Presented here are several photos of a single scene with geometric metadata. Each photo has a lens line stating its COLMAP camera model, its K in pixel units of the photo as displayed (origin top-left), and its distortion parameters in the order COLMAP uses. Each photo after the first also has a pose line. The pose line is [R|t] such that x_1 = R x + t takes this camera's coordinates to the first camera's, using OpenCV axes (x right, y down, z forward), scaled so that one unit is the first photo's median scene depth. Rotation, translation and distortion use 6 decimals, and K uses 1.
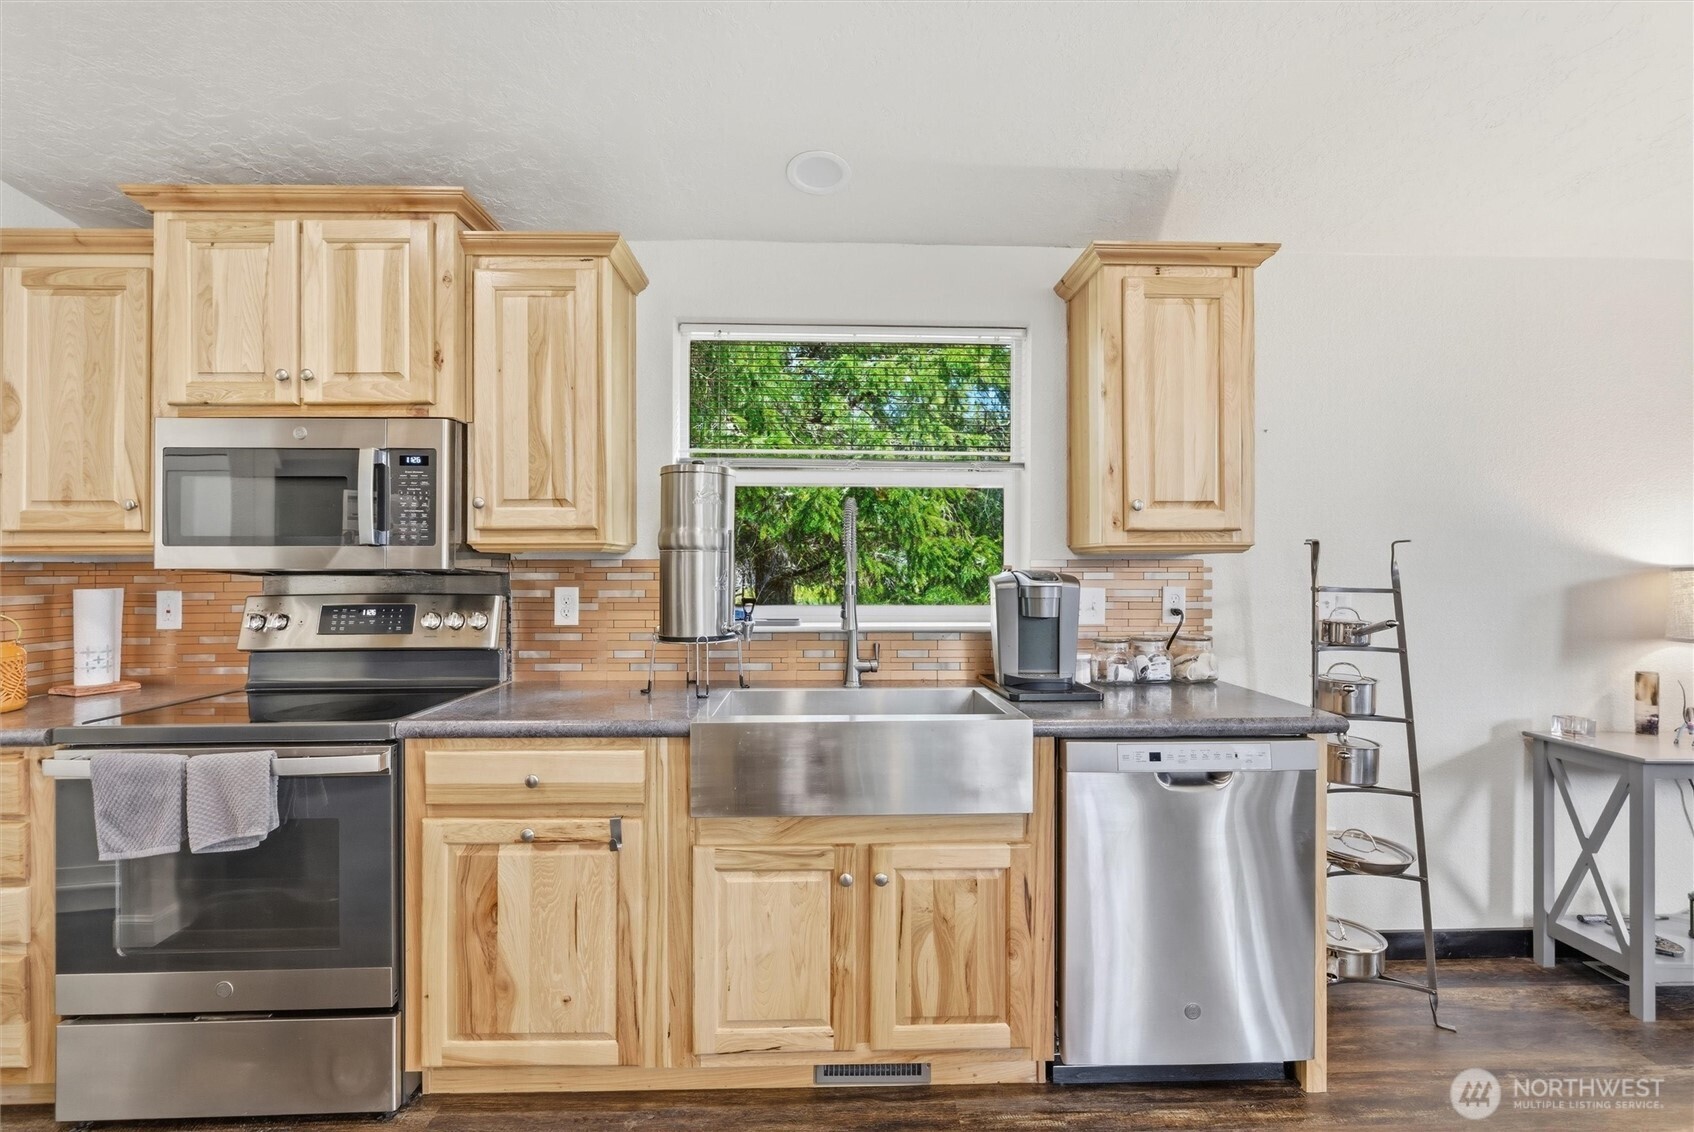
lens RADIAL K [[757.9, 0, 850.1], [0, 757.9, 568.4], [0, 0, 1]] dist [-0.004231, 0.000128]
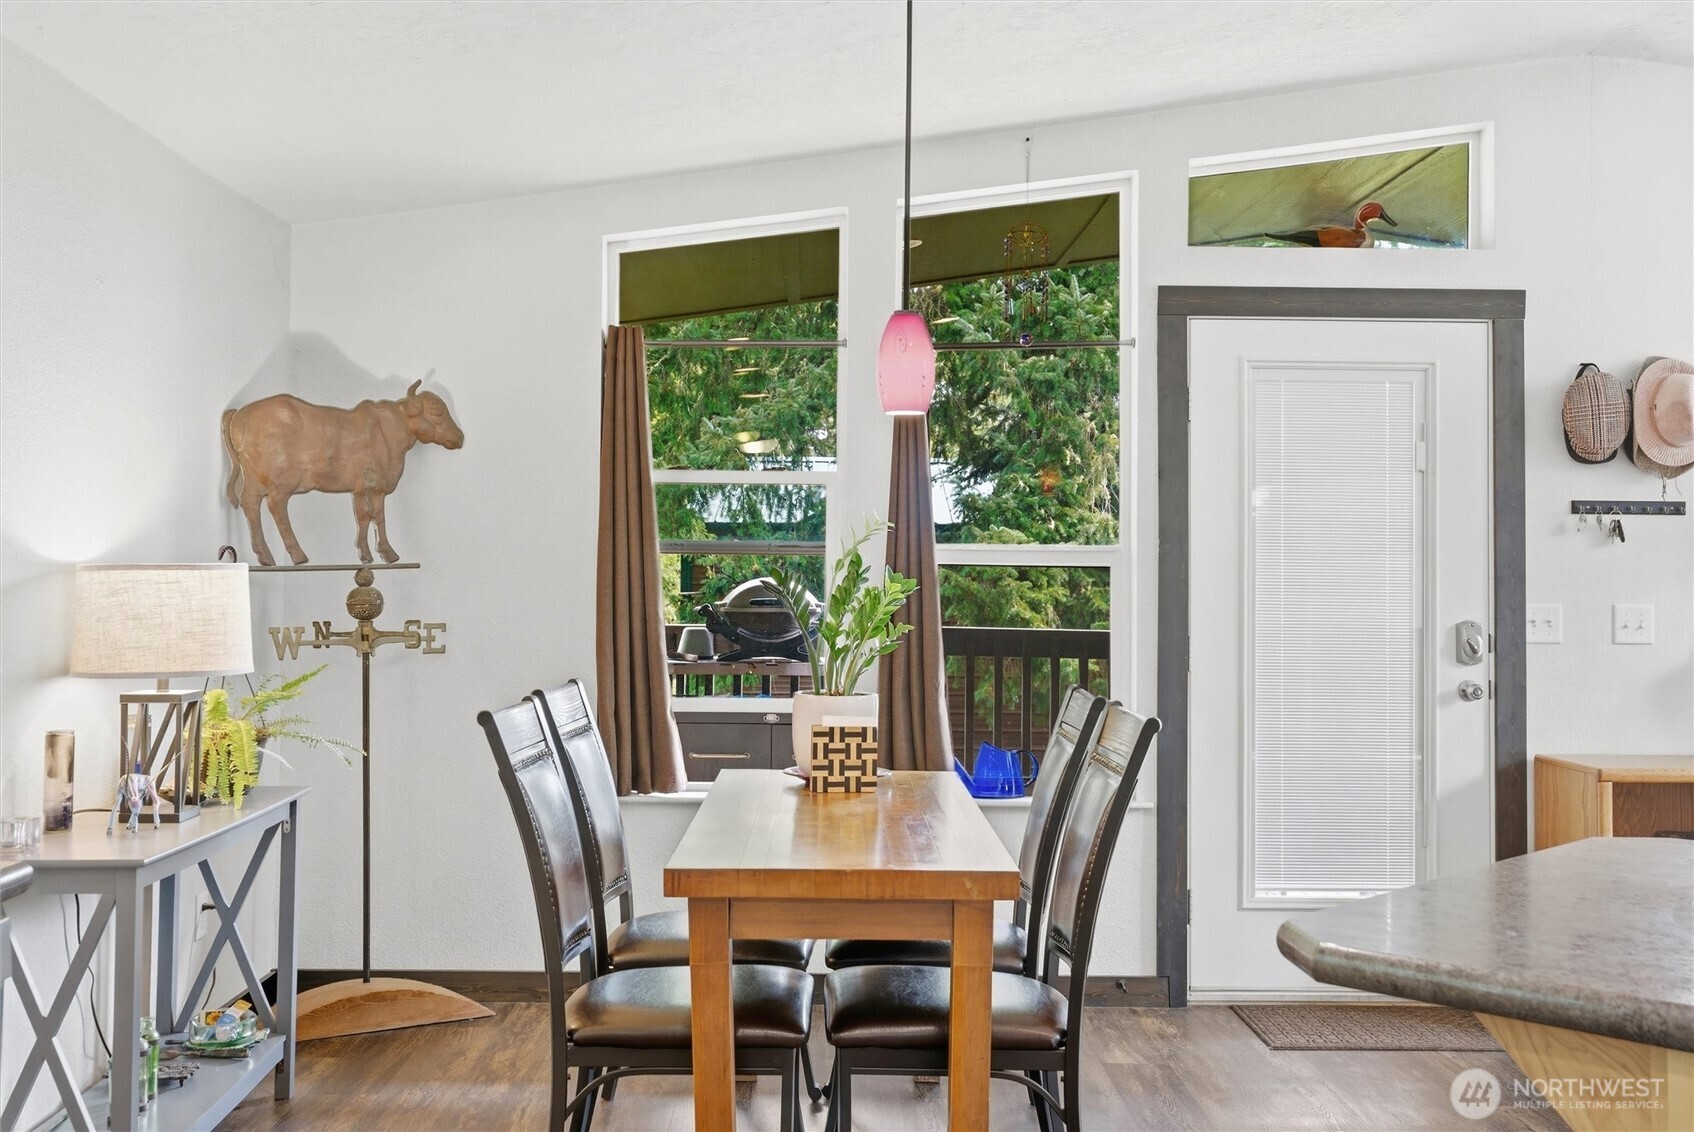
lens RADIAL K [[1722.1, 0, 808.1], [0, 1722.1, 525.6], [0, 0, 1]] dist [0.013066, 0.018458]
pose [[0.023158, 0.027747, 0.999347, -0.452767], [-0.018168, 0.999461, -0.027329, -0.006419], [-0.999567, -0.017524, 0.023649, 0.415794]]
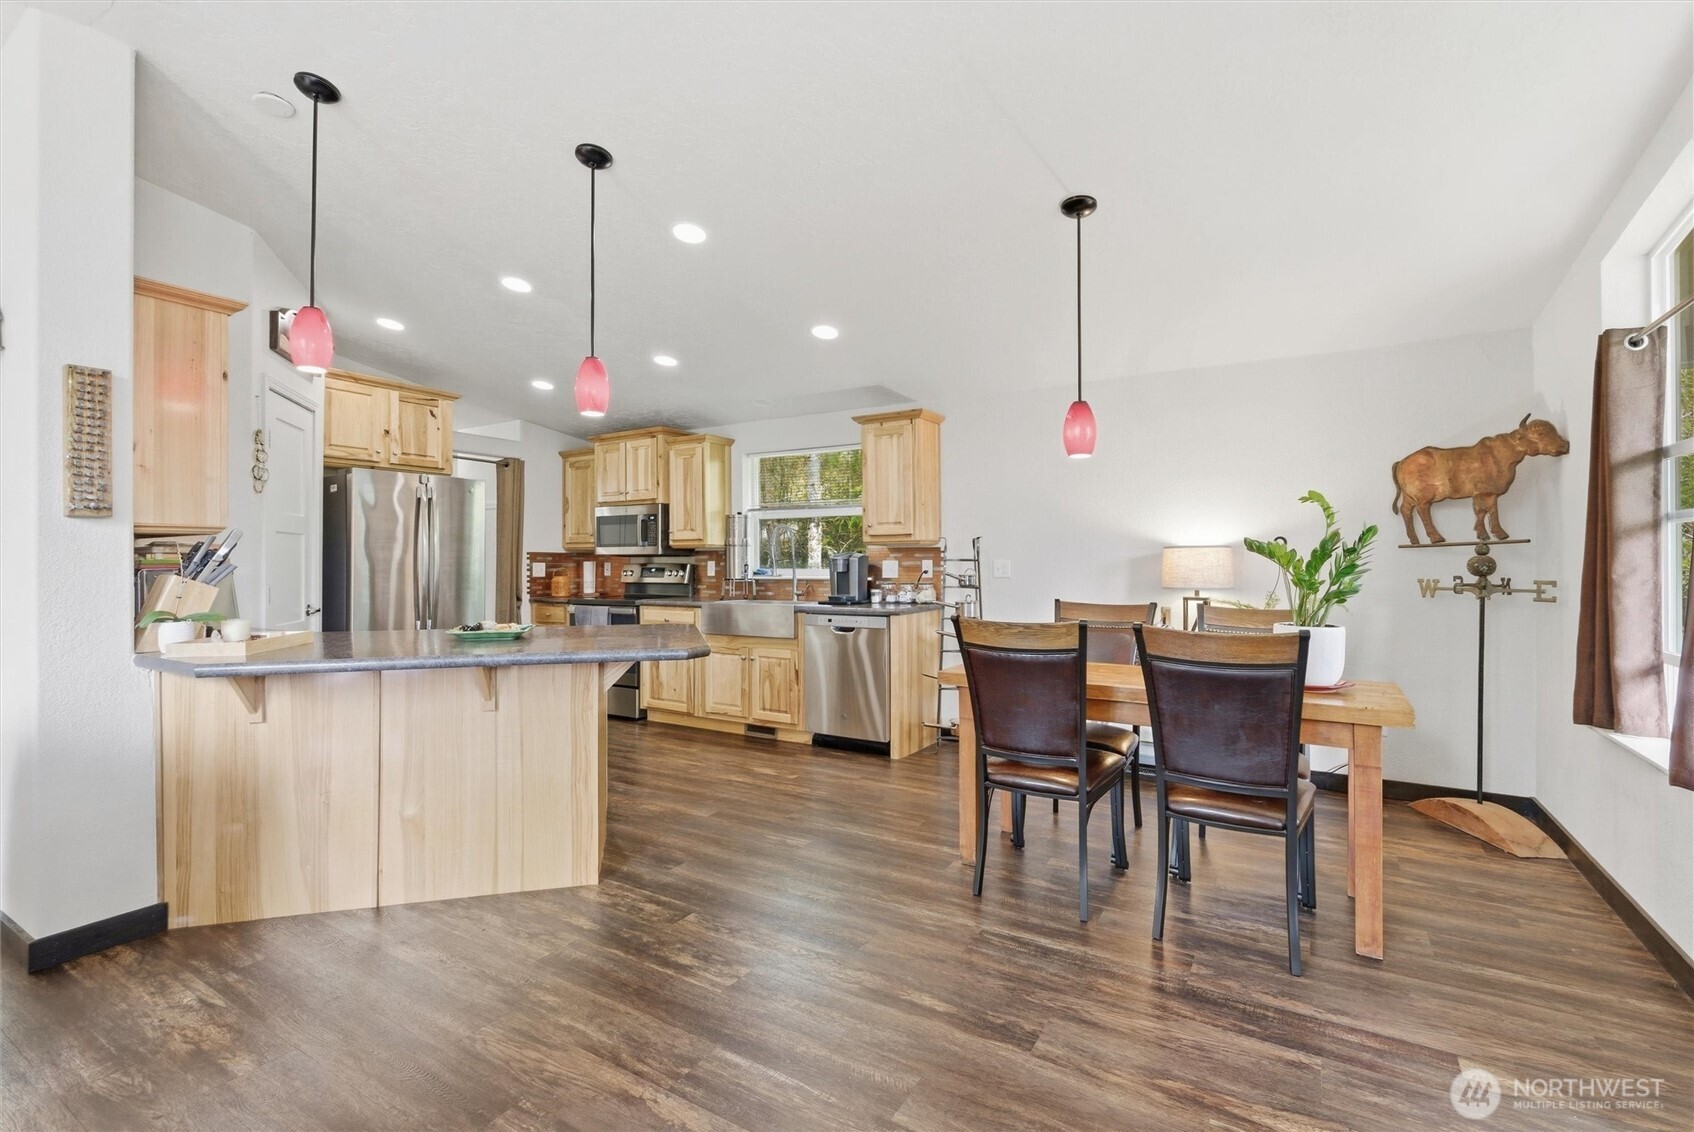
lens RADIAL K [[780.6, 0, 847.0], [0, 780.6, 566.0], [0, 0, 1]] dist [-0.001552, -0.000081]
pose [[0.834922, 0.000122, -0.550368, 1.713979], [0.006888, 0.999919, 0.010670, 0.019107], [0.550325, -0.012700, 0.834854, -1.123322]]
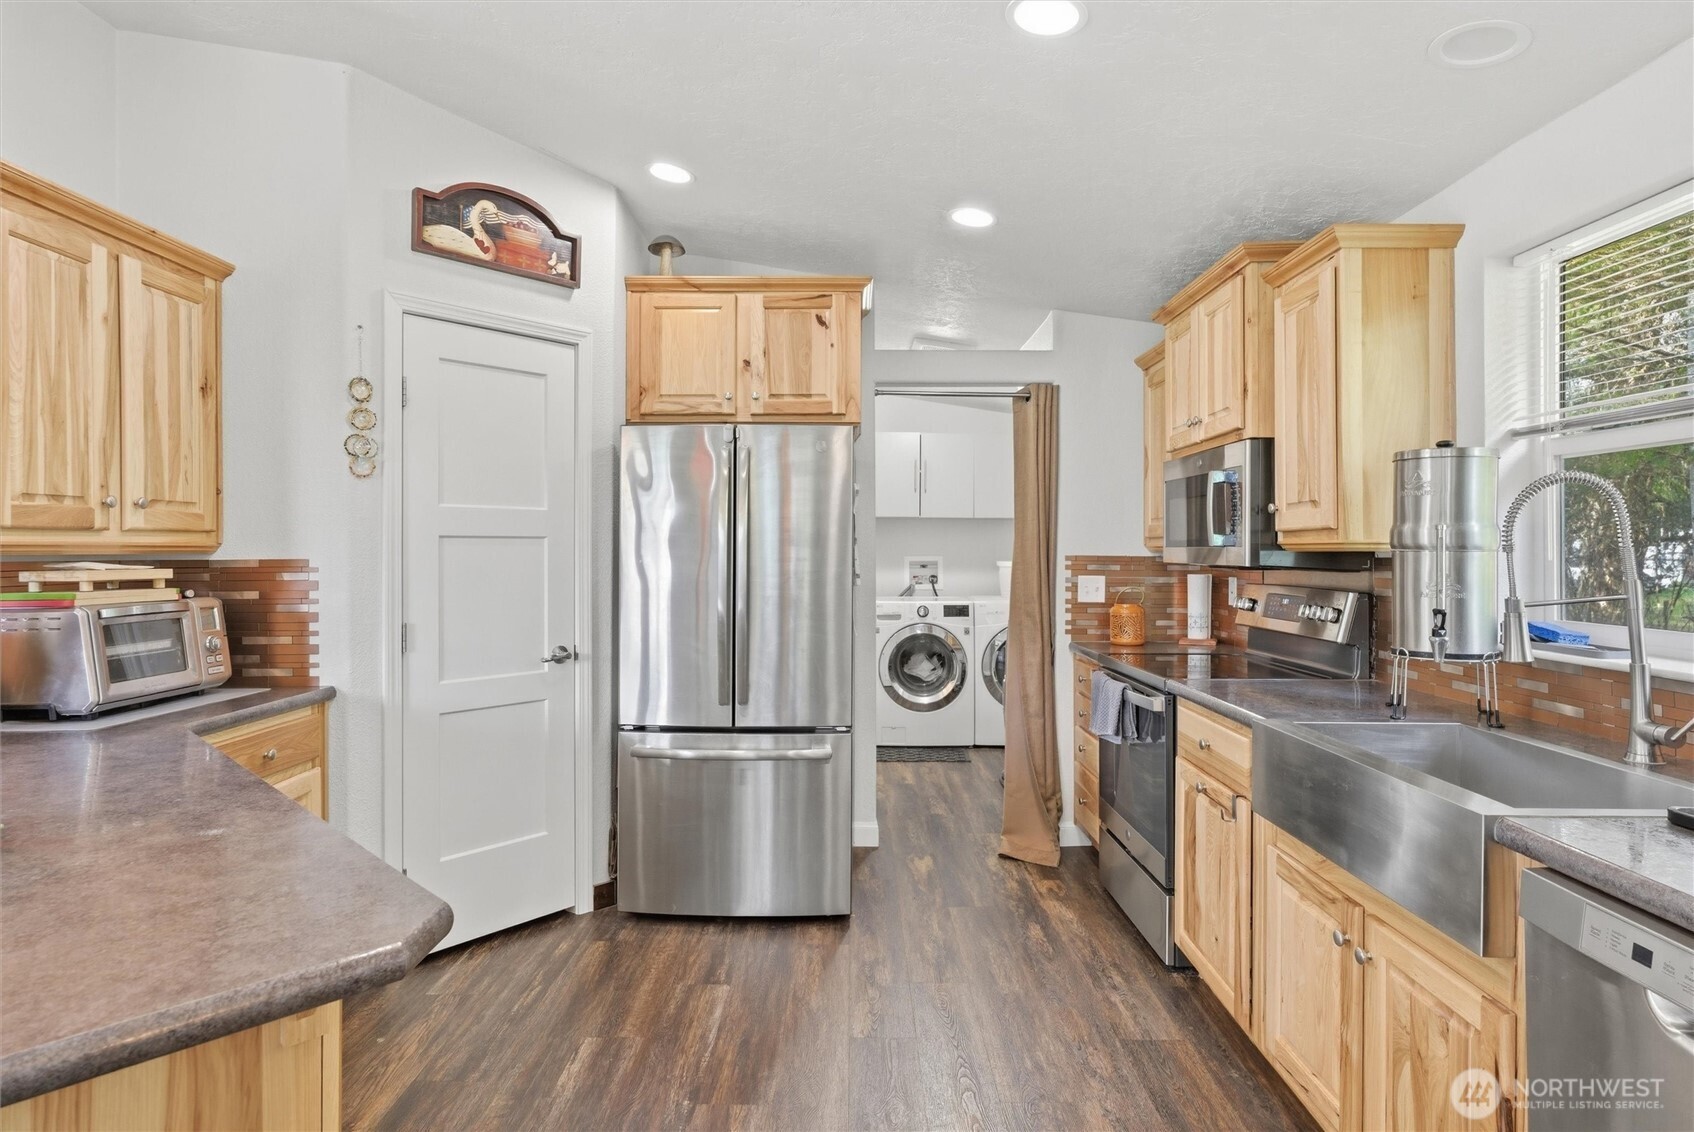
lens RADIAL K [[931.2, 0, 844.4], [0, 931.2, 546.8], [0, 0, 1]] dist [-0.001584, 0.000158]
pose [[-0.035919, -0.001523, -0.999354, 0.912231], [0.009216, 0.999956, -0.001855, -0.032224], [0.999312, -0.009277, -0.035903, 0.405784]]
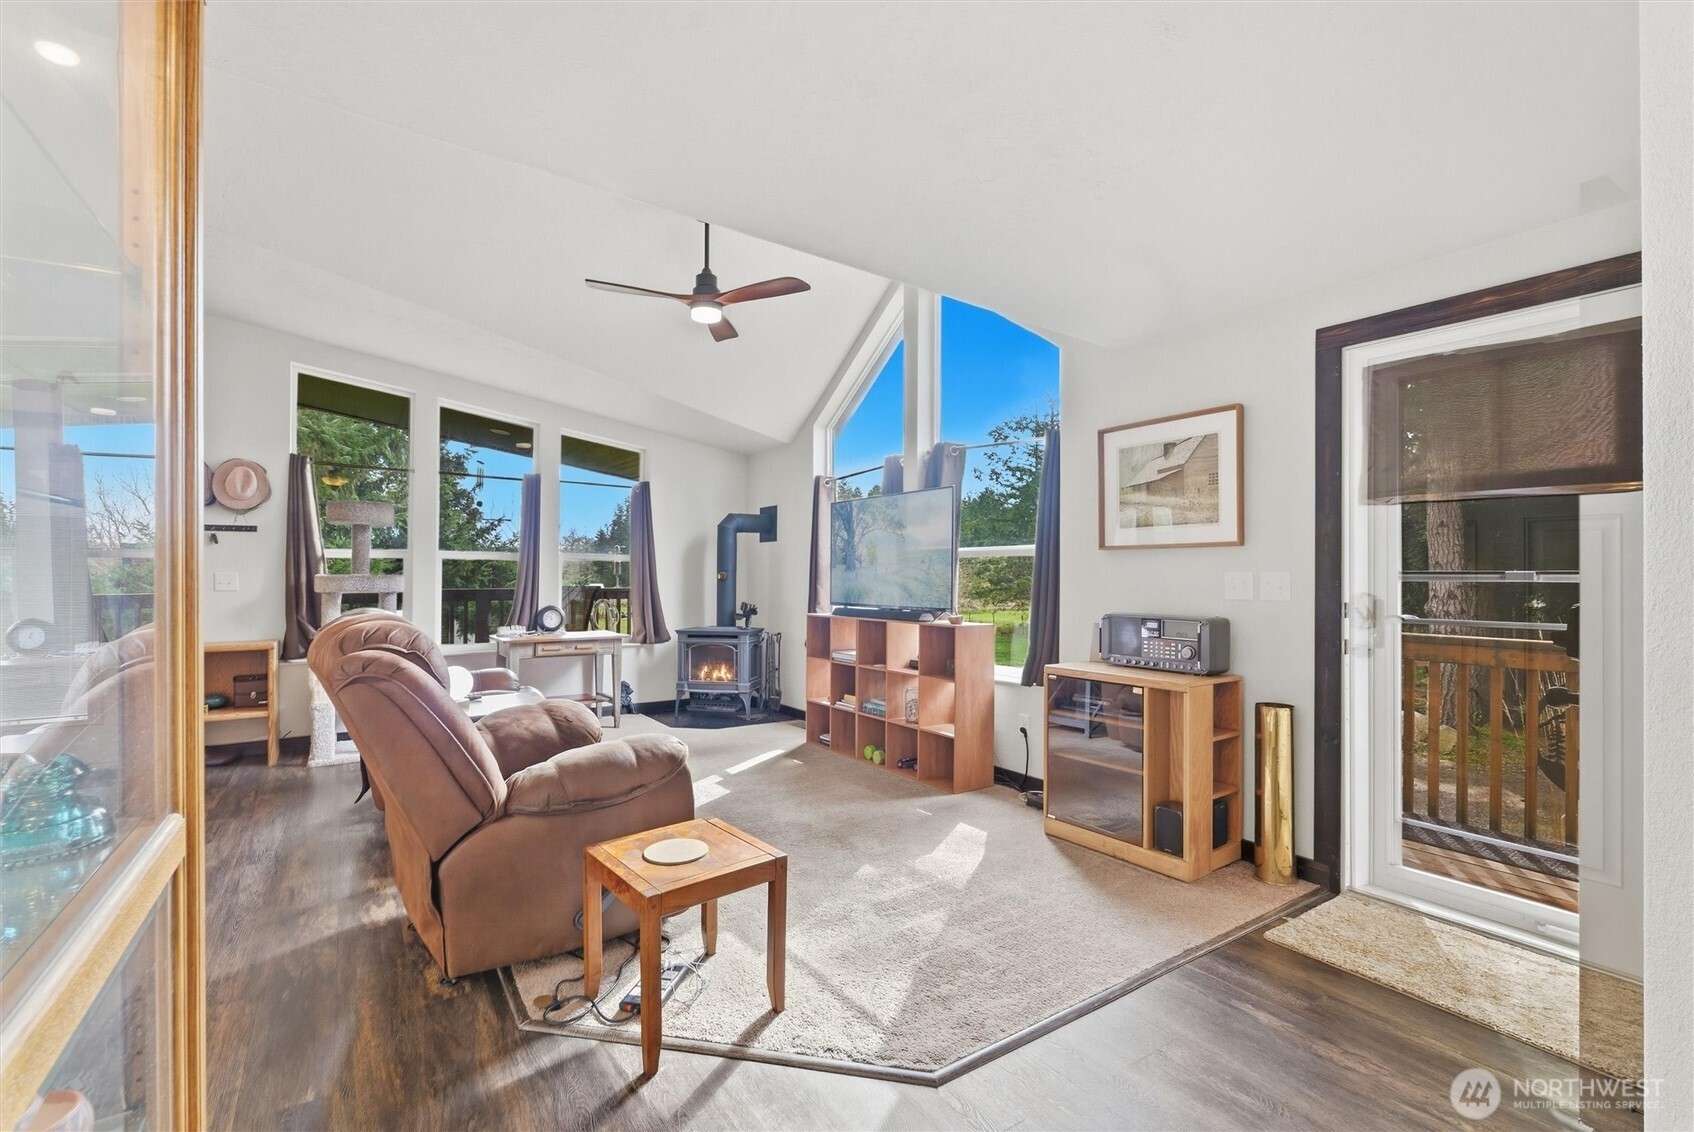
lens RADIAL K [[766.8, 0, 847.5], [0, 766.8, 572.4], [0, 0, 1]] dist [-0.000584, 0.000433]
pose [[-0.505769, -0.001898, 0.862667, -1.015651], [-0.007606, 0.999969, -0.002259, 0.008070], [-0.862635, -0.007704, -0.505768, -1.224505]]
